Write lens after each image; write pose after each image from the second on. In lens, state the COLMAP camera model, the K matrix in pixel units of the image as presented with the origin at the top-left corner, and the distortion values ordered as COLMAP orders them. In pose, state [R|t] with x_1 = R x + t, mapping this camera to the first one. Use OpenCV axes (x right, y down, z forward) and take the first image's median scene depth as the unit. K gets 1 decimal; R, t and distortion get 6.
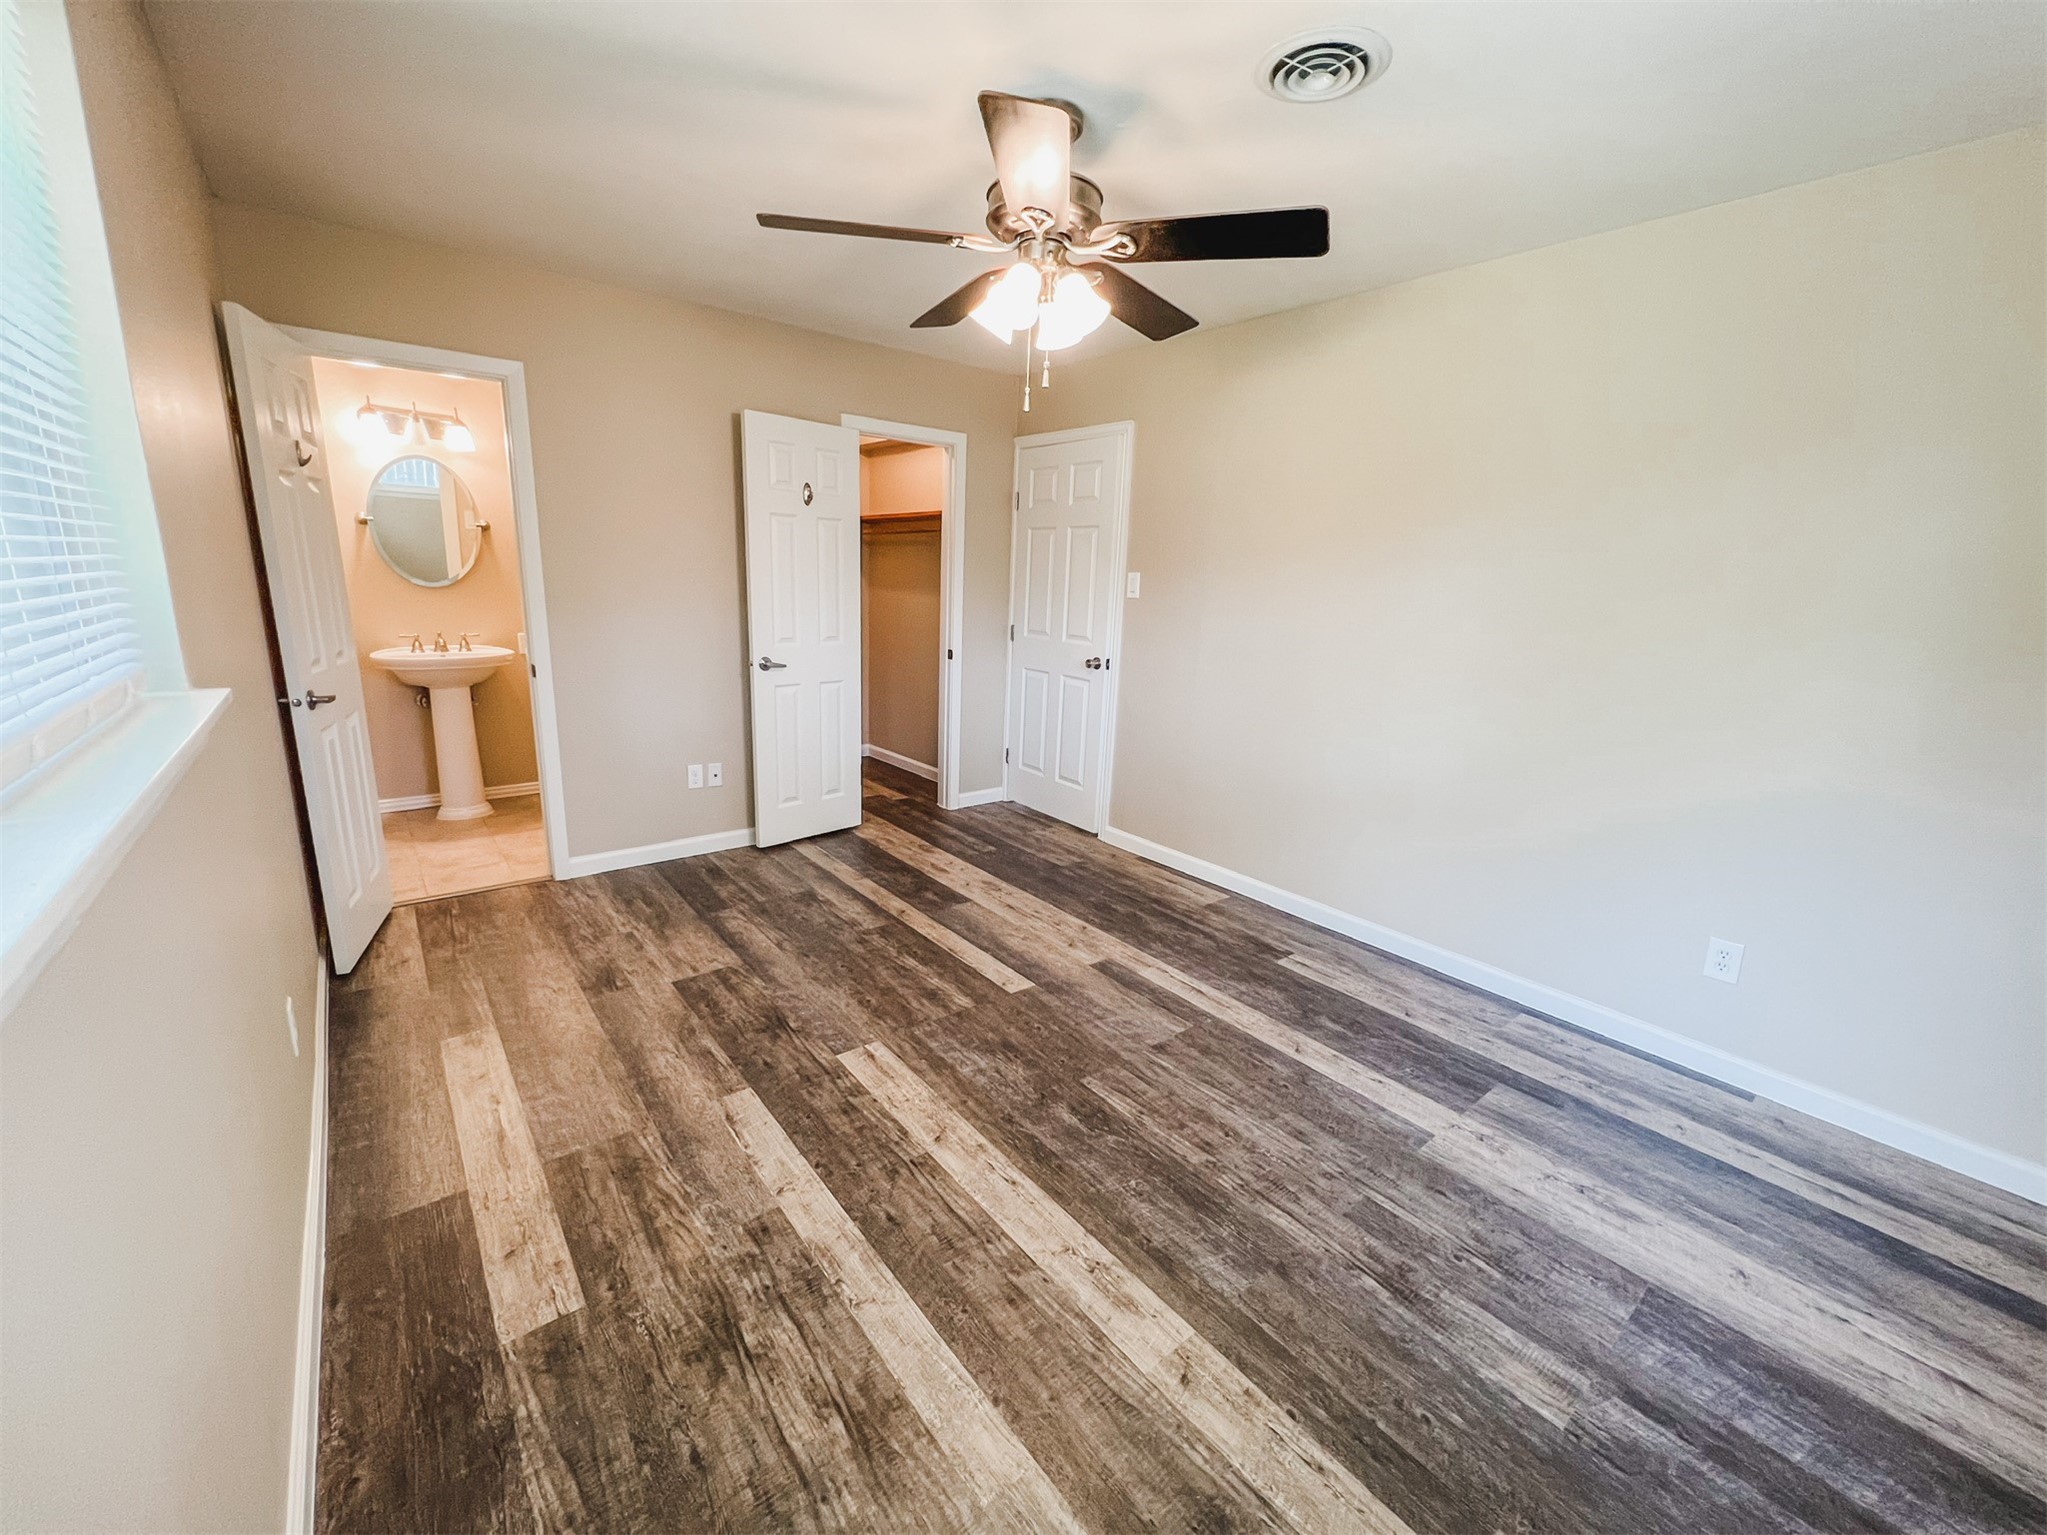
lens RADIAL K [[817.7, 0, 1020.5], [0, 817.7, 761.5], [0, 0, 1]] dist [-0.002452, 0.000282]
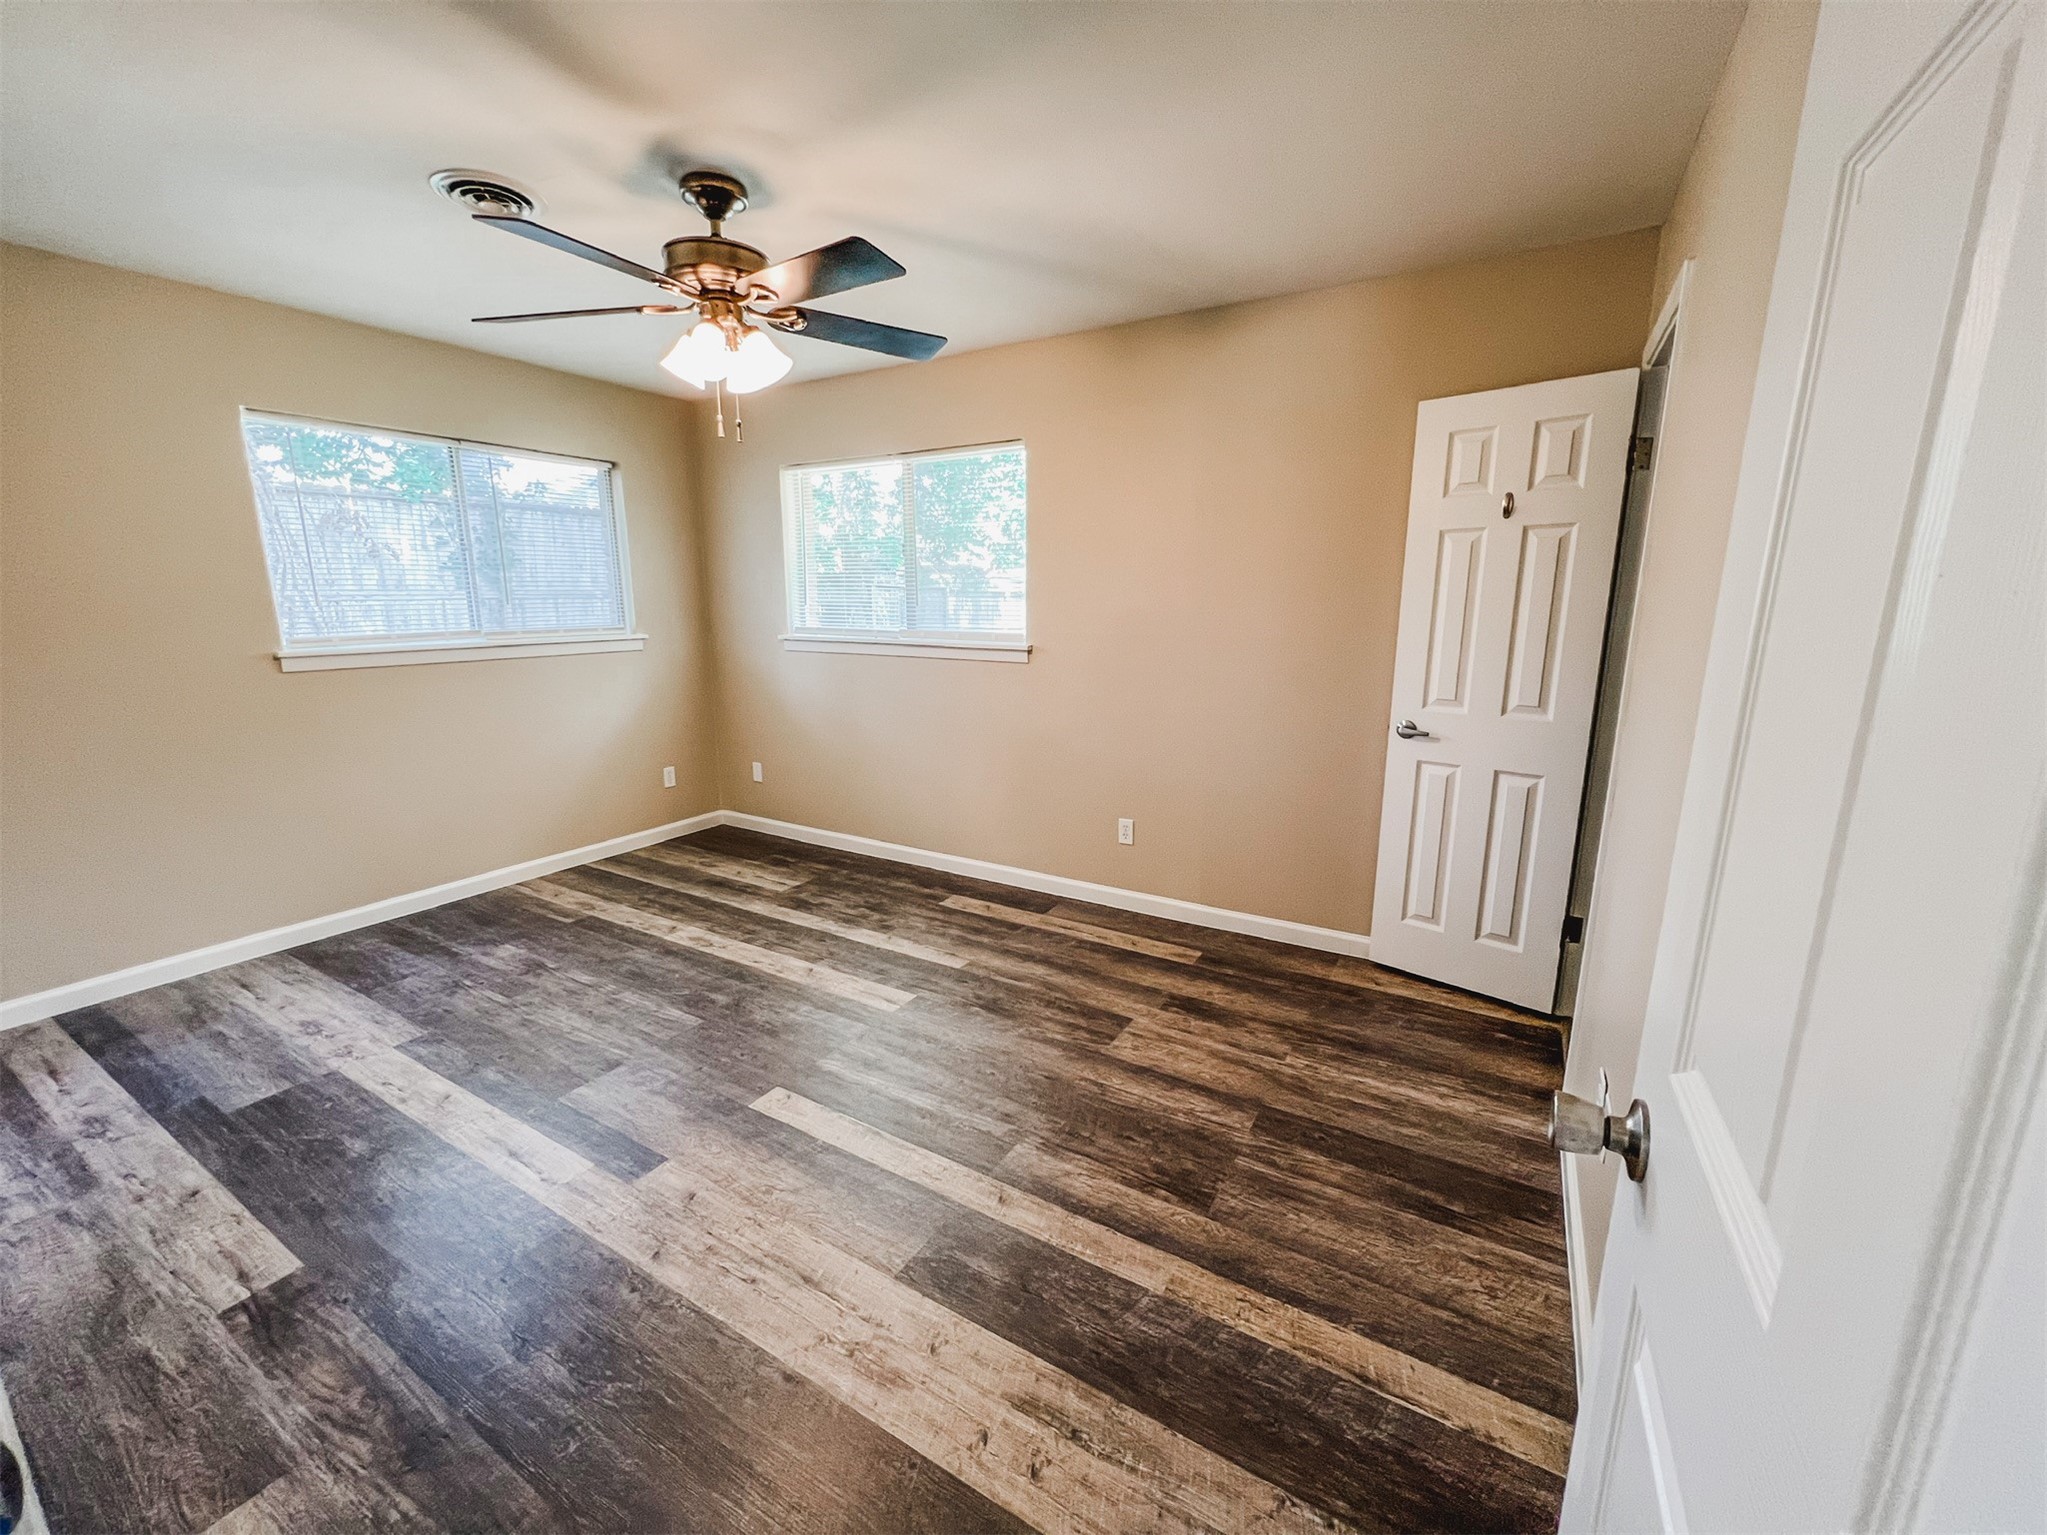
lens RADIAL K [[817.7, 0, 1020.5], [0, 817.7, 761.5], [0, 0, 1]] dist [-0.002452, 0.000282]
pose [[-0.936211, 0.031204, -0.350051, 0.039579], [-0.113948, 0.915289, 0.386344, -0.387273], [0.332453, 0.401587, -0.853348, 1.691278]]
